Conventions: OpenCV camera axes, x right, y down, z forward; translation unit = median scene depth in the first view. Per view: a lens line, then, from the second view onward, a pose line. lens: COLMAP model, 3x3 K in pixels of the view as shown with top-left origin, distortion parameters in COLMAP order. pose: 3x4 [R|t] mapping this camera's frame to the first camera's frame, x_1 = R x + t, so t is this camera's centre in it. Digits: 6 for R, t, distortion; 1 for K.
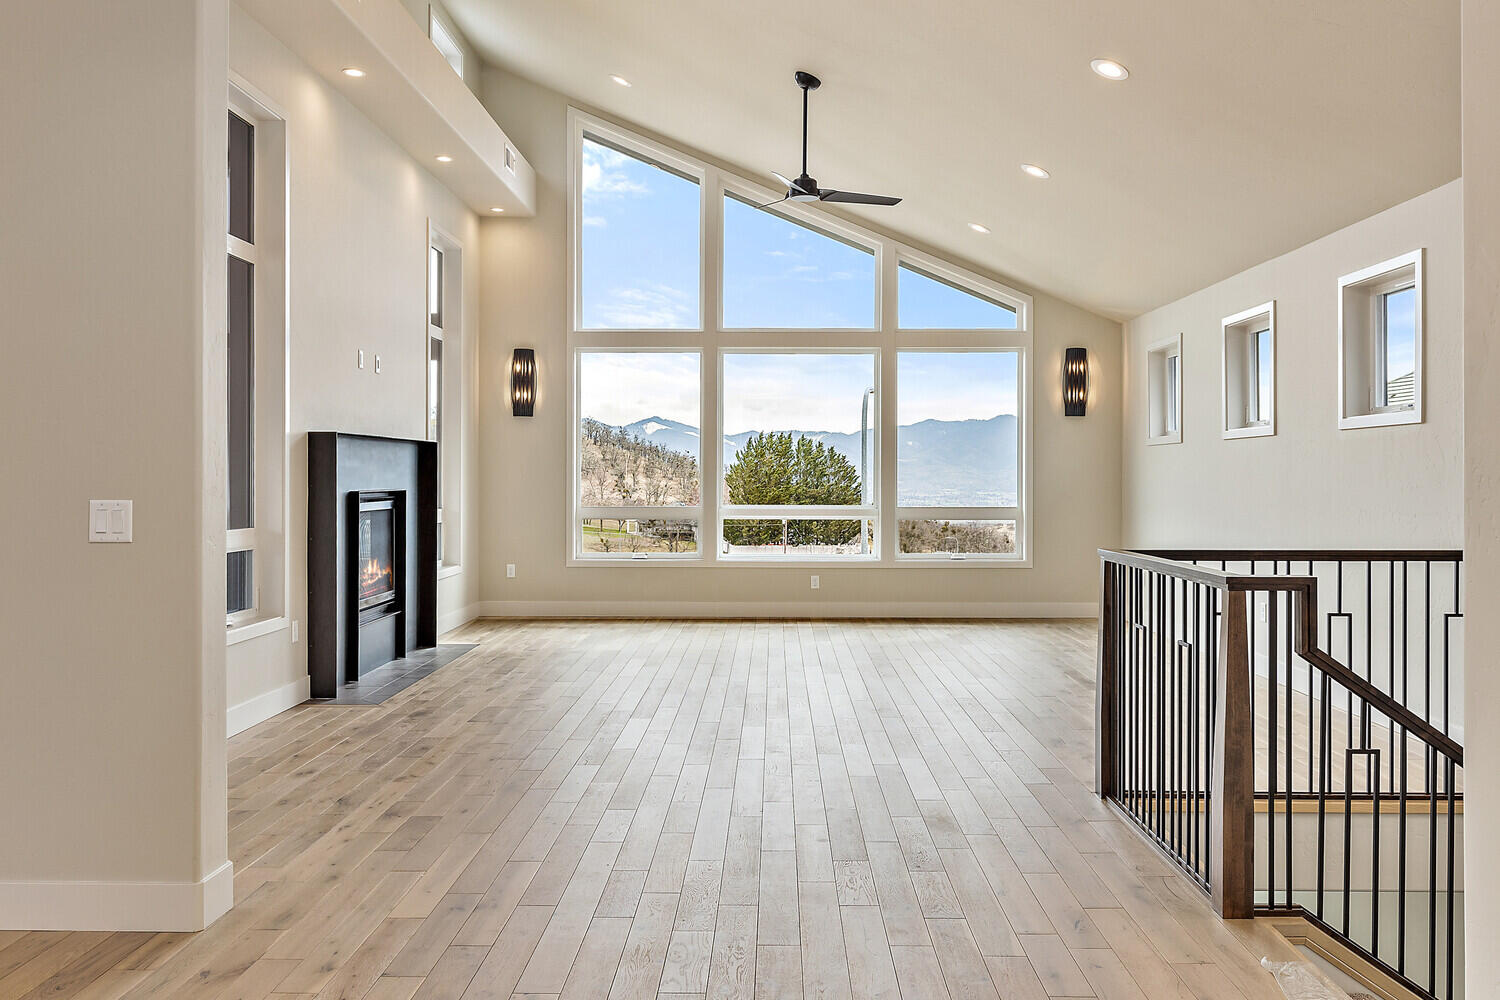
lens RADIAL K [[1178.5, 0, 756.7], [0, 1178.5, 470.7], [0, 0, 1]] dist [0.005369, 0.000508]
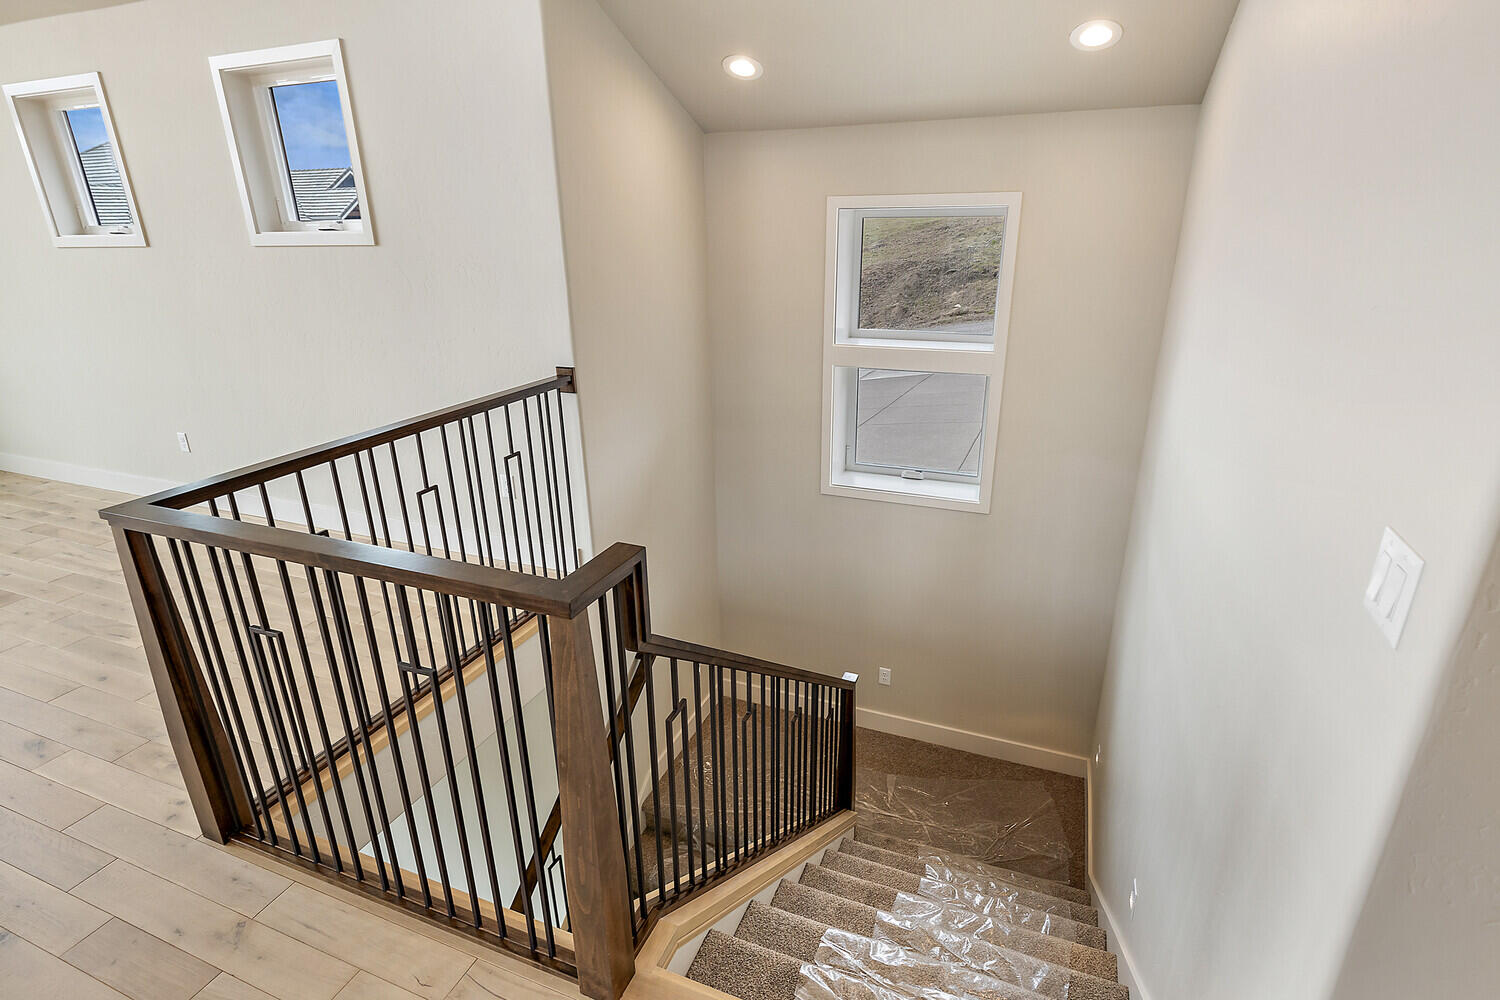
lens RADIAL K [[759.6, 0, 759.6], [0, 759.6, 500.3], [0, 0, 1]] dist [-0.000257, 0.000253]
pose [[0.357406, -0.320870, 0.877099, 0.036659], [0.007022, 0.940026, 0.341029, -0.032330], [-0.933923, -0.115727, 0.338224, 0.276657]]
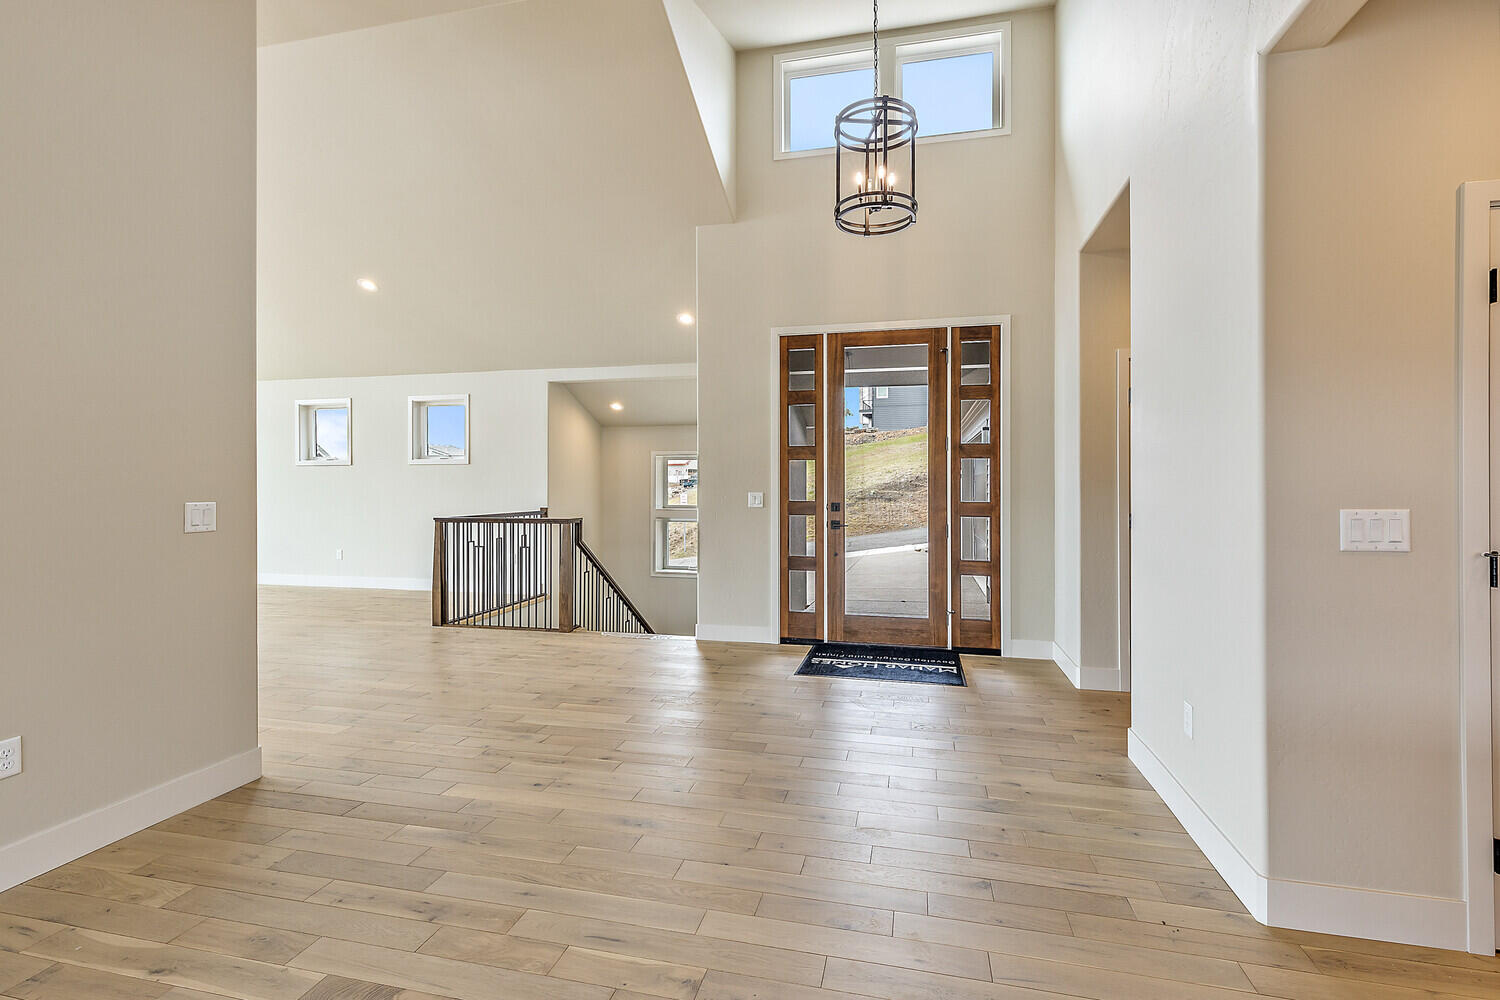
lens RADIAL K [[690.4, 0, 764.6], [0, 690.4, 486.3], [0, 0, 1]] dist [0.014733, -0.004571]
pose [[0.197800, -0.001331, 0.980242, -0.436435], [-0.002435, 0.999995, 0.001849, 0.001100], [-0.980239, -0.002753, 0.197796, 0.059360]]
